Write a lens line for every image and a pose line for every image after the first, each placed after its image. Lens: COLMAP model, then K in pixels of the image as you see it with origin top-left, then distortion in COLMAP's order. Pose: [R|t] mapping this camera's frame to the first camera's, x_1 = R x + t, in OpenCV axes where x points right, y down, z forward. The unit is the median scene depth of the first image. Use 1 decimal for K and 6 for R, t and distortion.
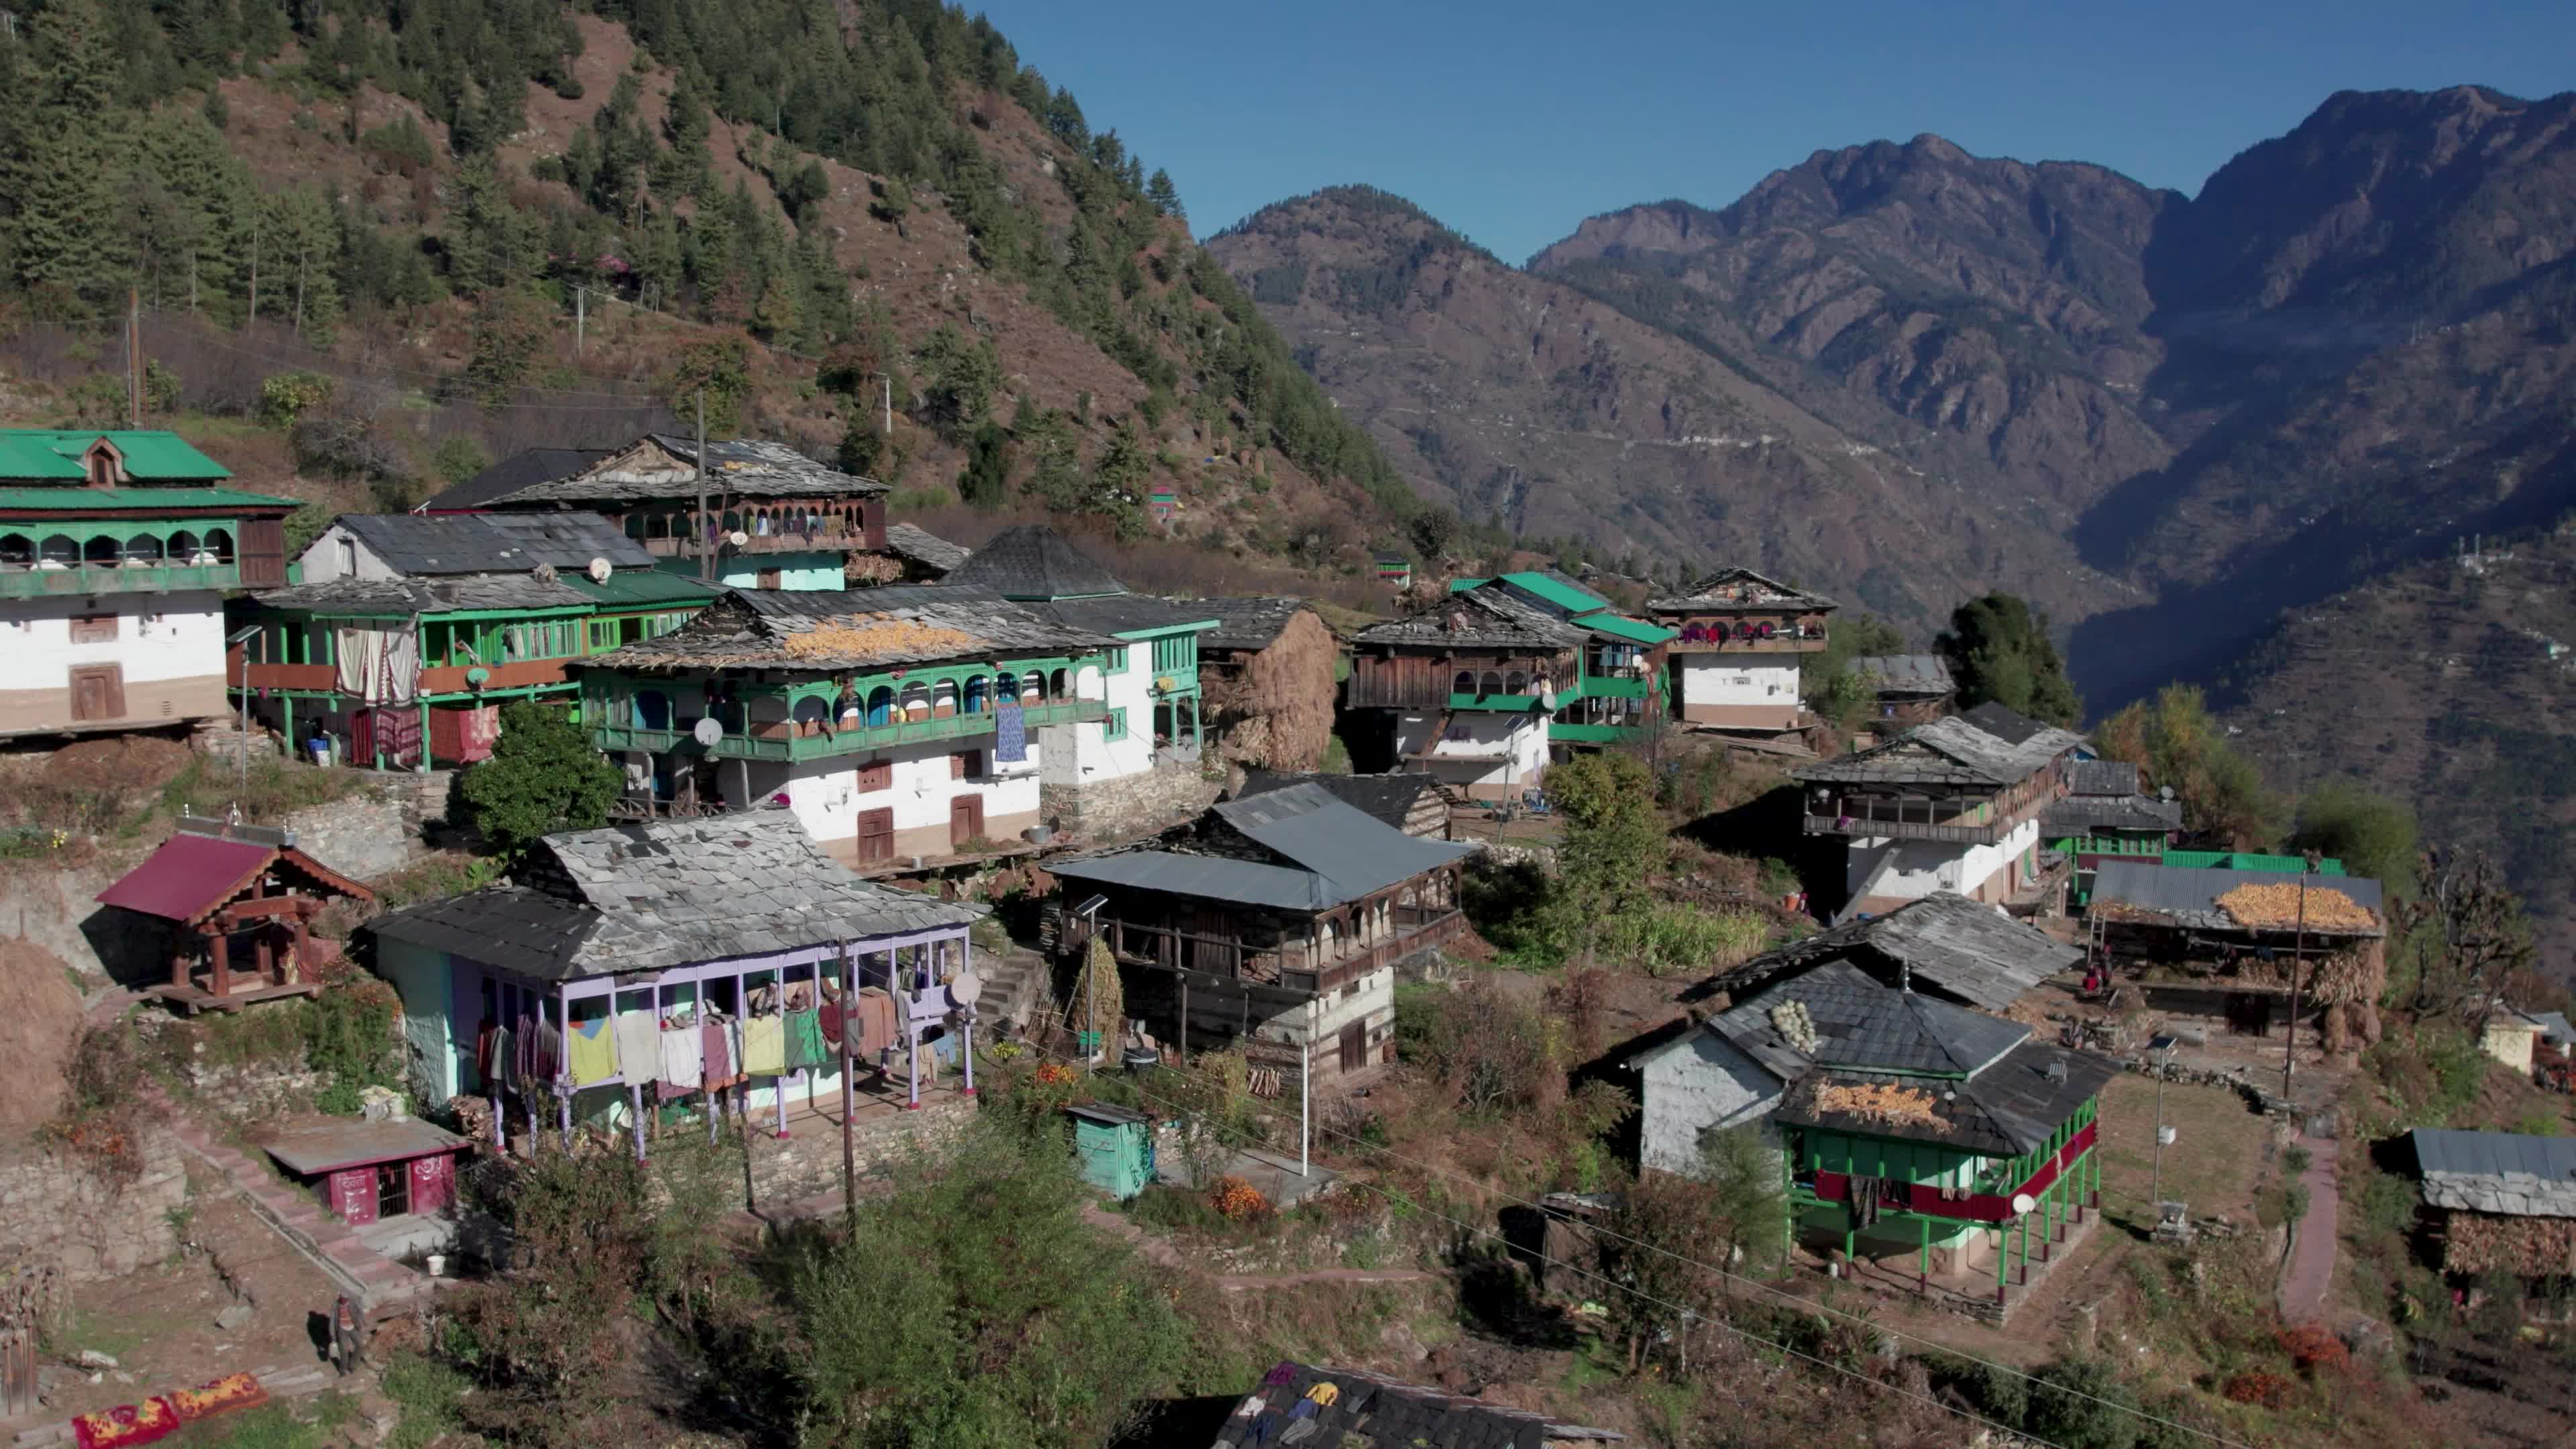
lens RADIAL K [[2349.6, 0, 1288.0], [0, 2349.6, 724.5], [0, 0, 1]] dist [-0.044752, -0.022237]
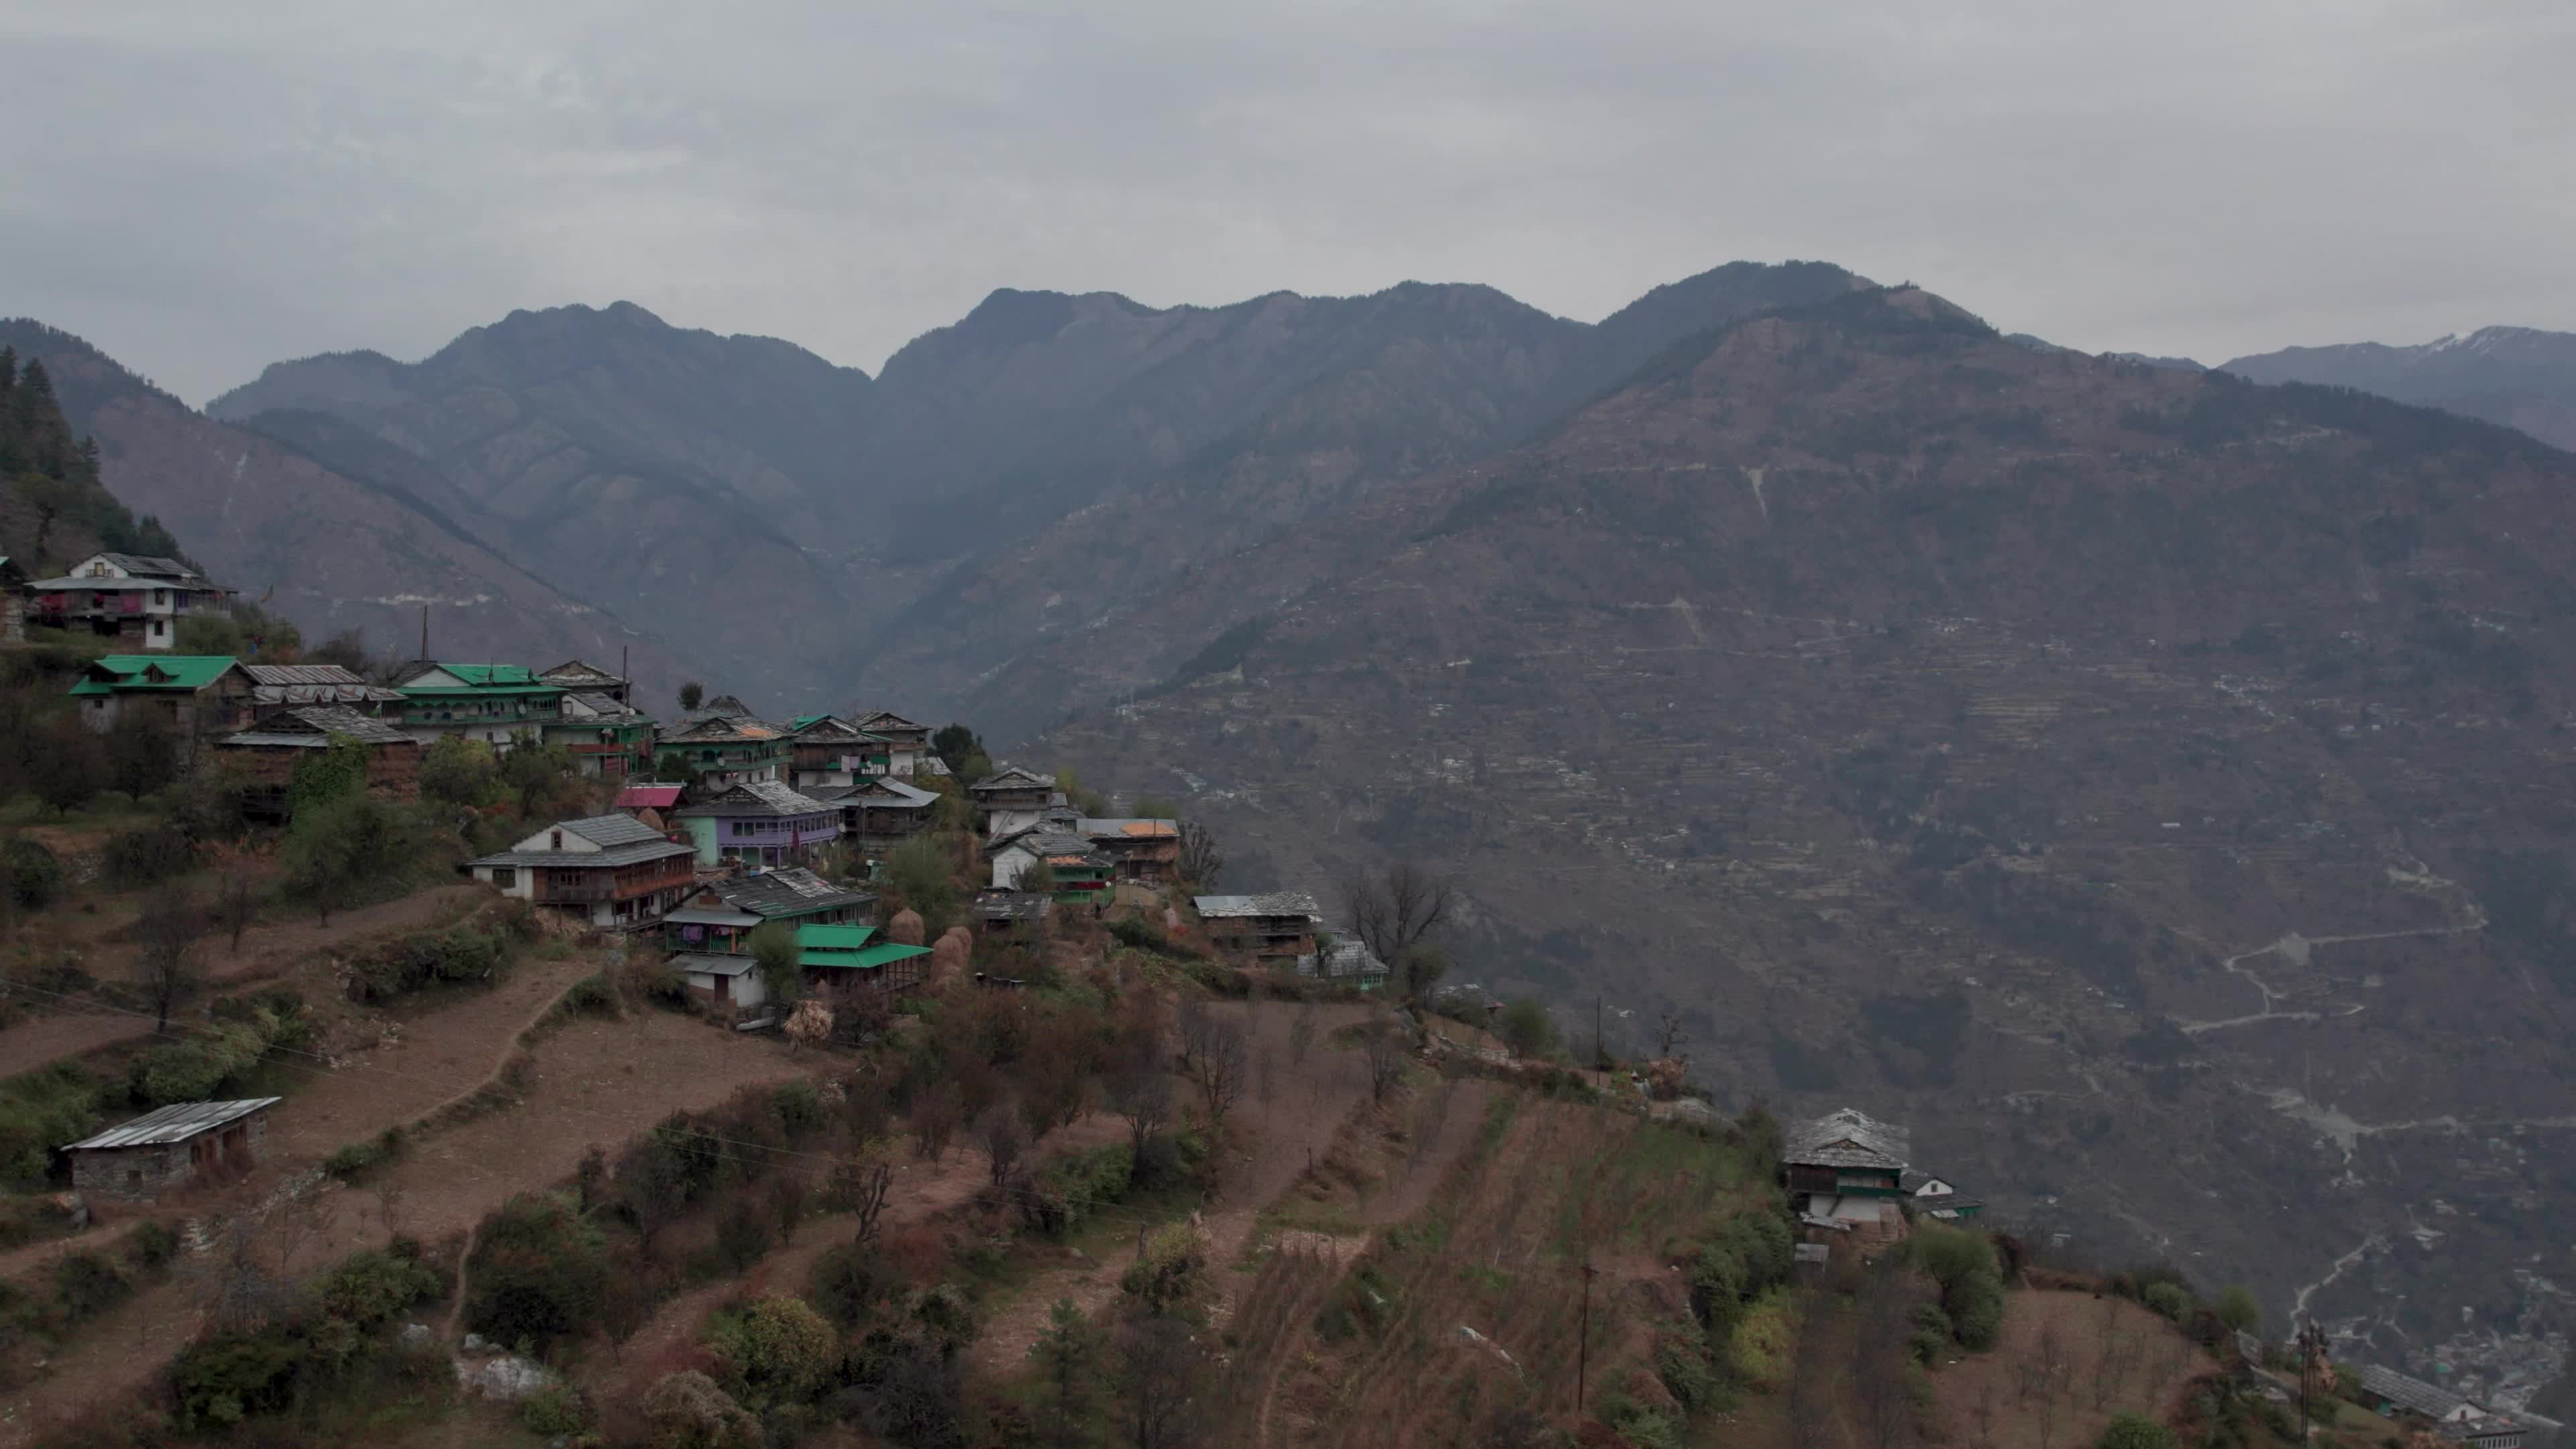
lens RADIAL K [[2349.6, 0, 1288.0], [0, 2349.6, 724.5], [0, 0, 1]] dist [-0.044752, -0.022237]
pose [[0.856732, -0.012818, 0.515603, -0.778390], [0.047271, 0.997435, -0.053749, 0.101929], [-0.513591, 0.070422, 0.855140, -1.336804]]
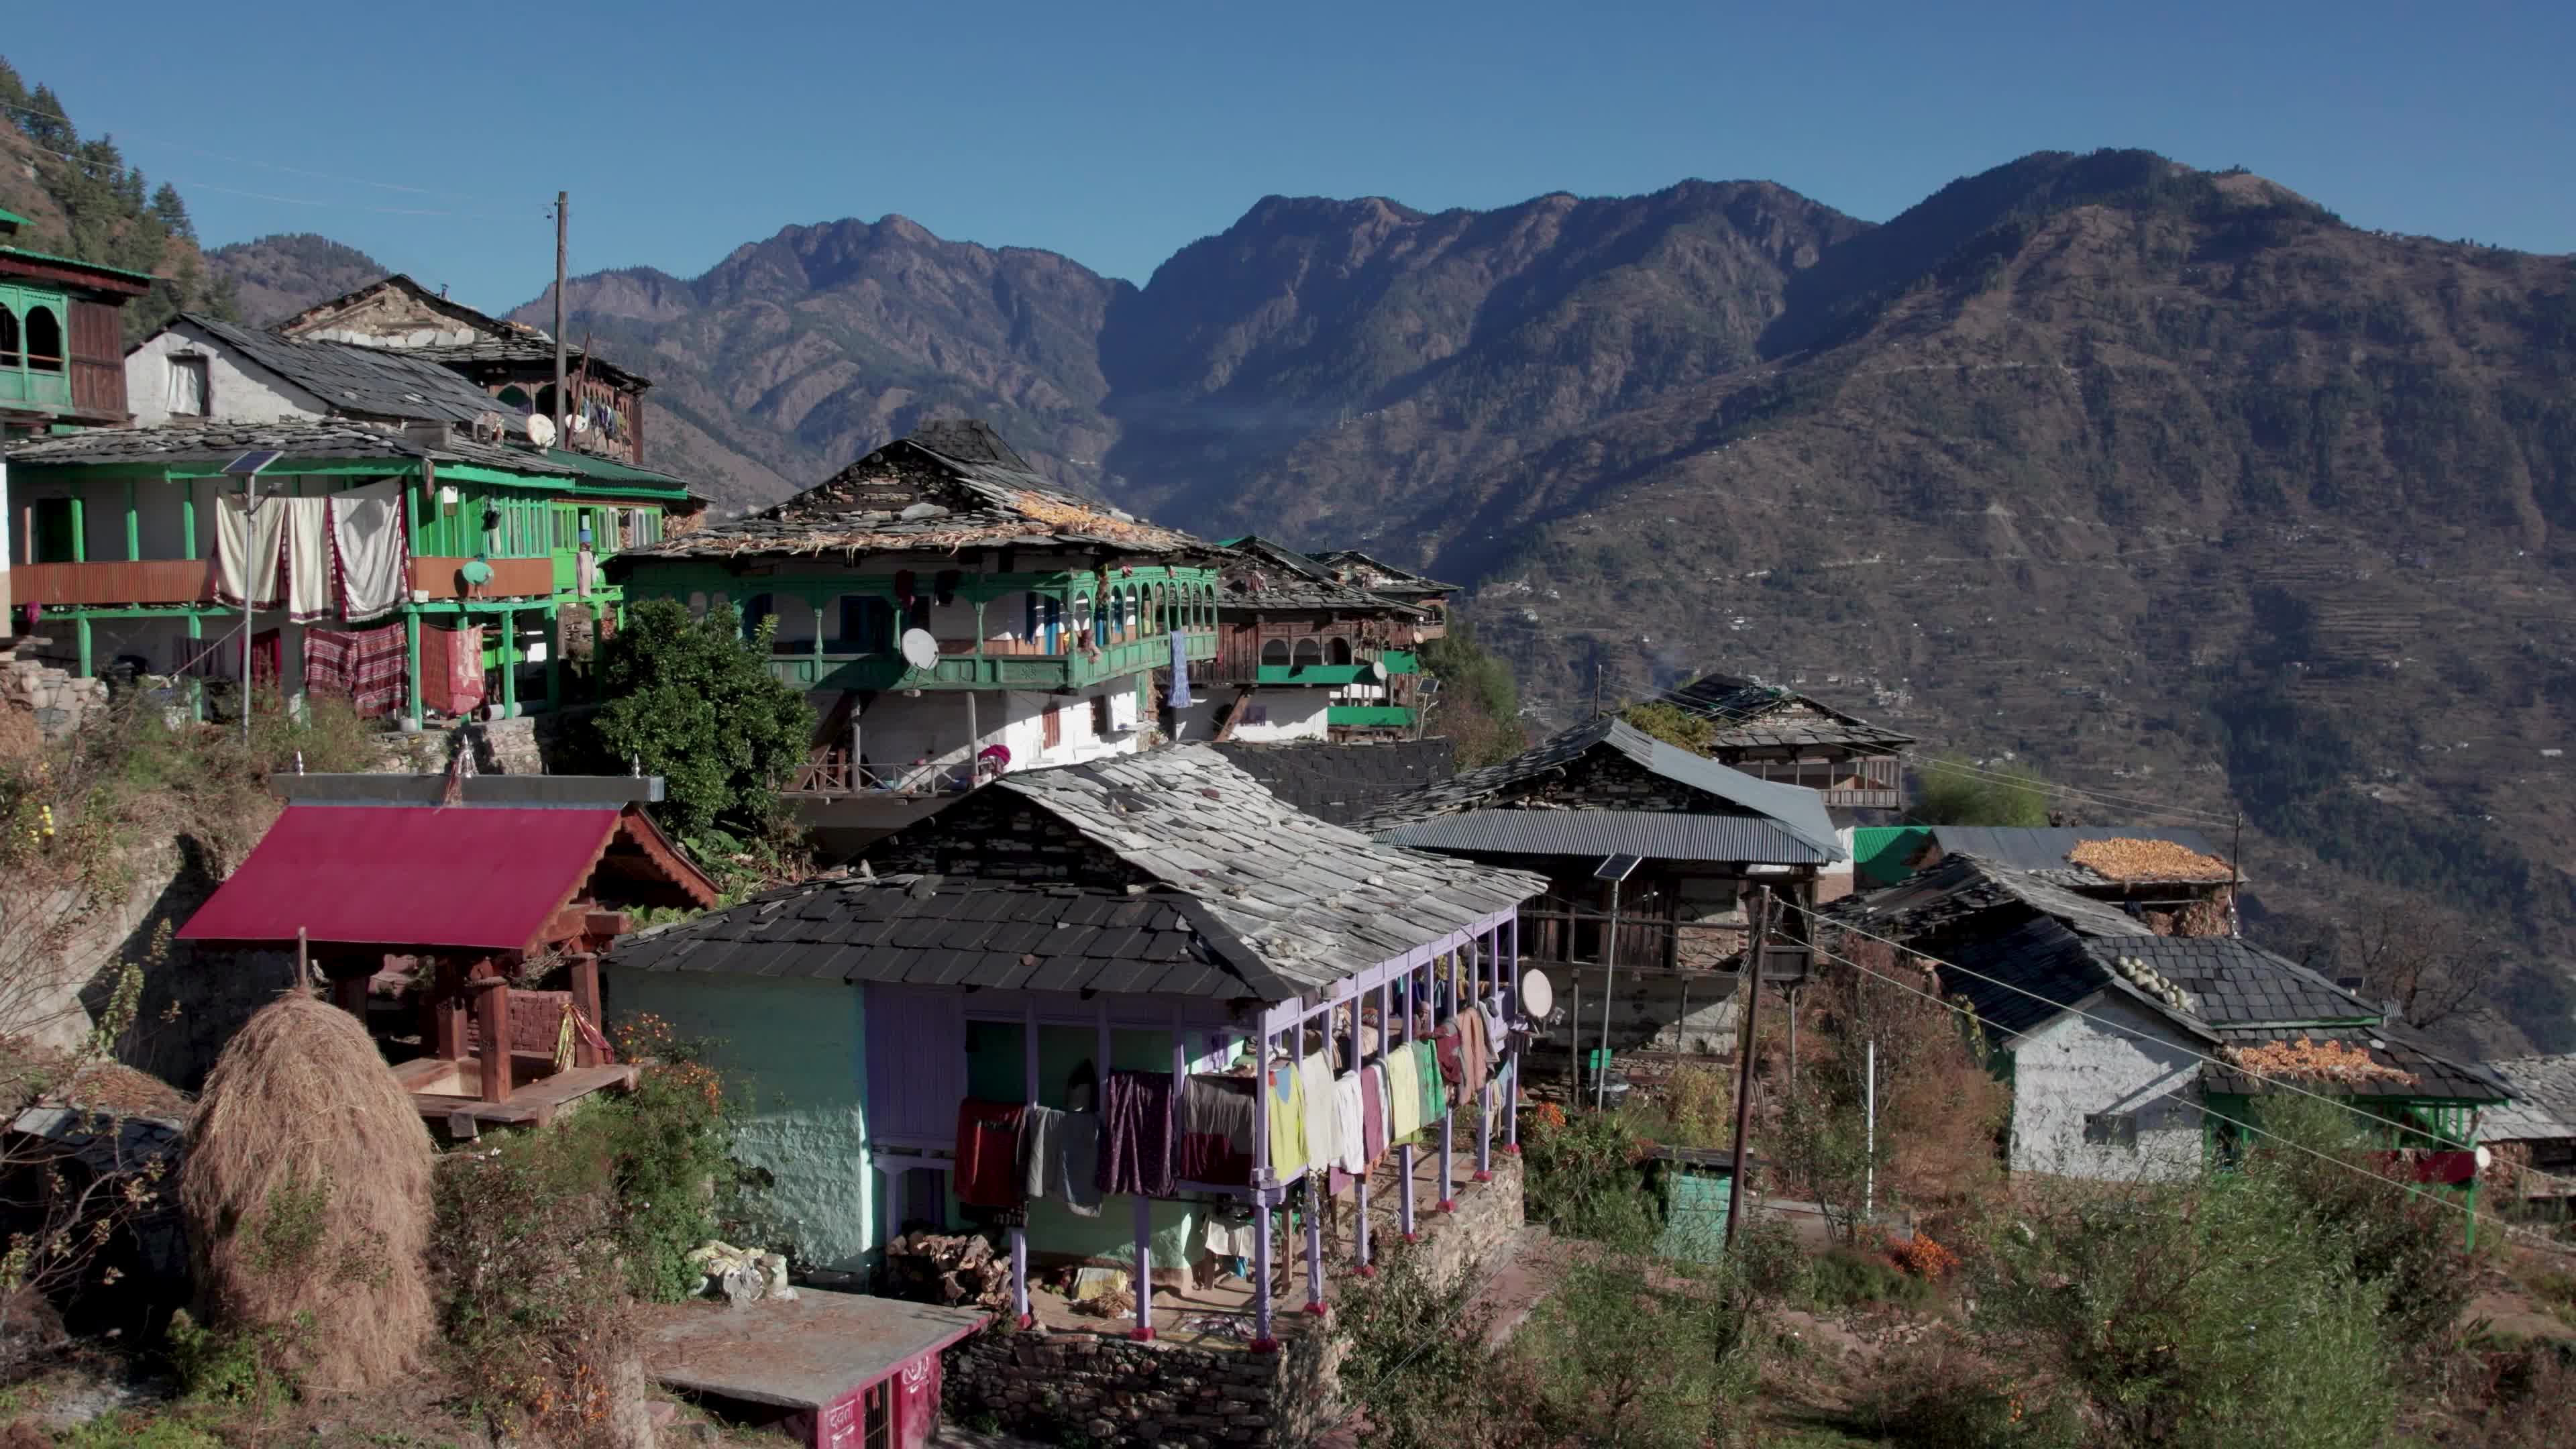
lens RADIAL K [[2349.6, 0, 1288.0], [0, 2349.6, 724.5], [0, 0, 1]] dist [-0.044752, -0.022237]
pose [[0.908859, -0.025816, 0.416303, -0.271746], [0.038679, 0.998999, -0.022493, 0.027183], [-0.415305, 0.036545, 0.908948, 0.234812]]
